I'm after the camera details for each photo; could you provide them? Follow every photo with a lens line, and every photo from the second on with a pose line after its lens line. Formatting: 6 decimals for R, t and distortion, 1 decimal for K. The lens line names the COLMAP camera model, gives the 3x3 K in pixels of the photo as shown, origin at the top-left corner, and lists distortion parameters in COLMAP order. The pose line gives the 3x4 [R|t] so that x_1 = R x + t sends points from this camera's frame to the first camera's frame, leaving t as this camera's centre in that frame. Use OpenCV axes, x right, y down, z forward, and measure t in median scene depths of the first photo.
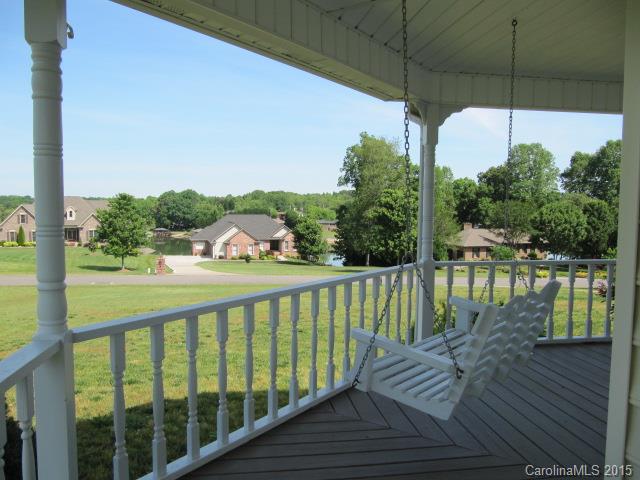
lens RADIAL K [[546.7, 0, 320.0], [0, 546.7, 240.0], [0, 0, 1]] dist [-0.045170, -0.001344]
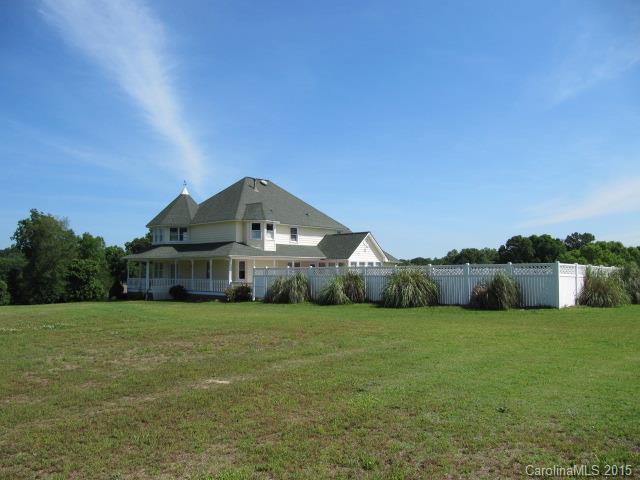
lens RADIAL K [[546.7, 0, 320.0], [0, 546.7, 240.0], [0, 0, 1]] dist [-0.045170, -0.001344]
pose [[0.804144, 0.023542, 0.593968, -0.050056], [0.042400, 0.994399, -0.096816, 0.007431], [-0.592920, 0.103039, 0.798642, -0.145616]]
